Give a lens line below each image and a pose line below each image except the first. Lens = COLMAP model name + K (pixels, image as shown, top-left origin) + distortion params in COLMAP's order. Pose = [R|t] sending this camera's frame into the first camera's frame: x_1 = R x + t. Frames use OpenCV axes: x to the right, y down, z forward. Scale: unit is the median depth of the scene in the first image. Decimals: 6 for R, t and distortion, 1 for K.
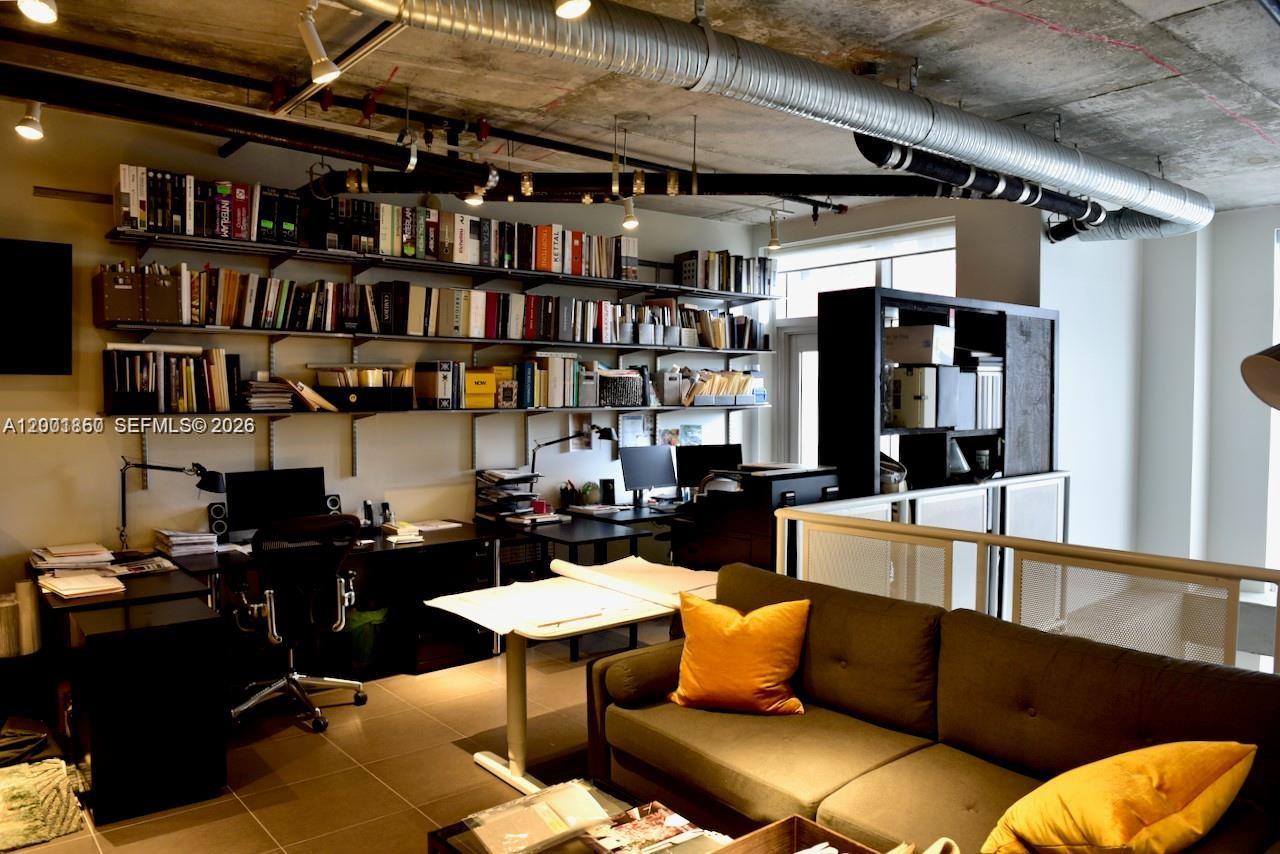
lens RADIAL K [[881.6, 0, 645.7], [0, 881.6, 429.8], [0, 0, 1]] dist [-0.056250, 0.007201]
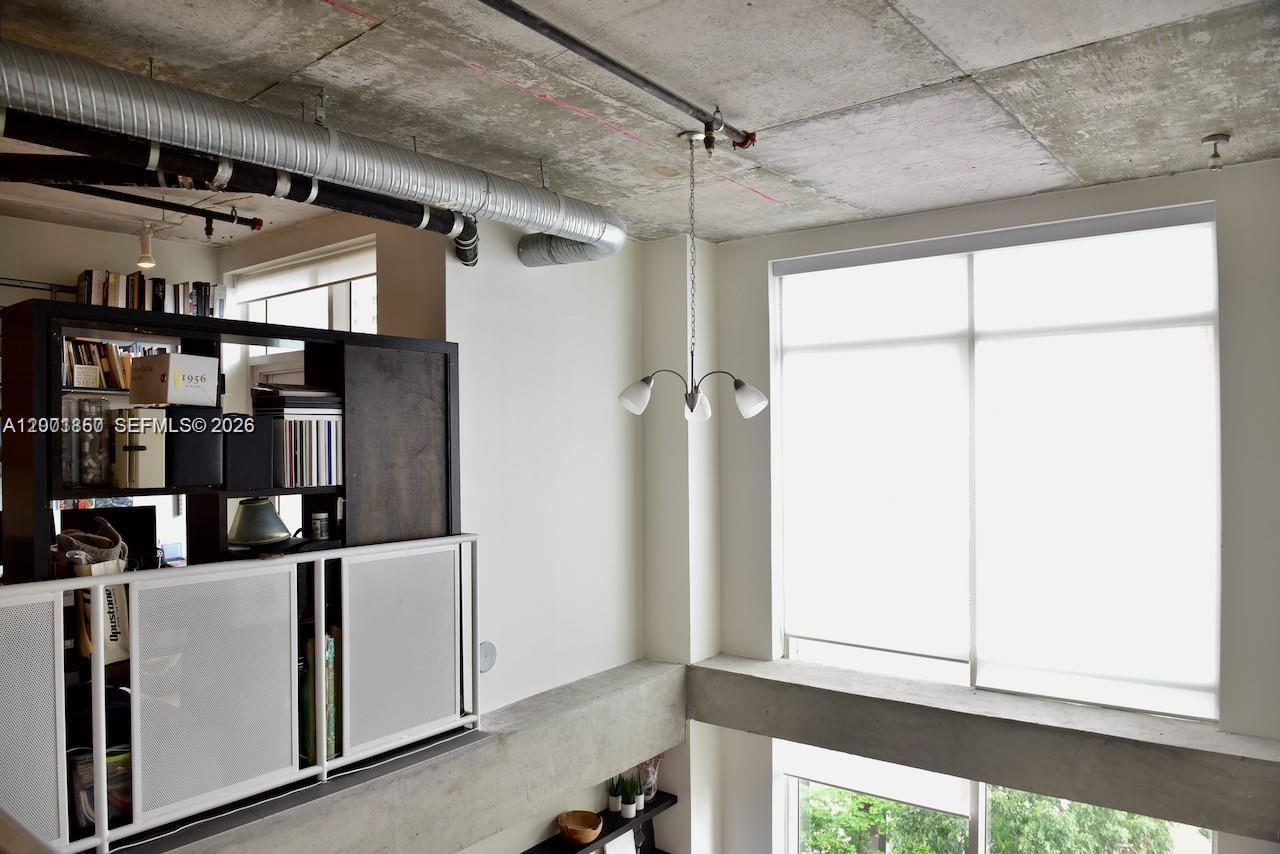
lens RADIAL K [[881.6, 0, 630.7], [0, 881.6, 426.8], [0, 0, 1]] dist [-0.056250, 0.007201]
pose [[0.979507, 0.003004, 0.201387, 0.500945], [0.010850, 0.997650, -0.067656, 0.001904], [-0.201117, 0.068455, 0.977172, 0.157715]]
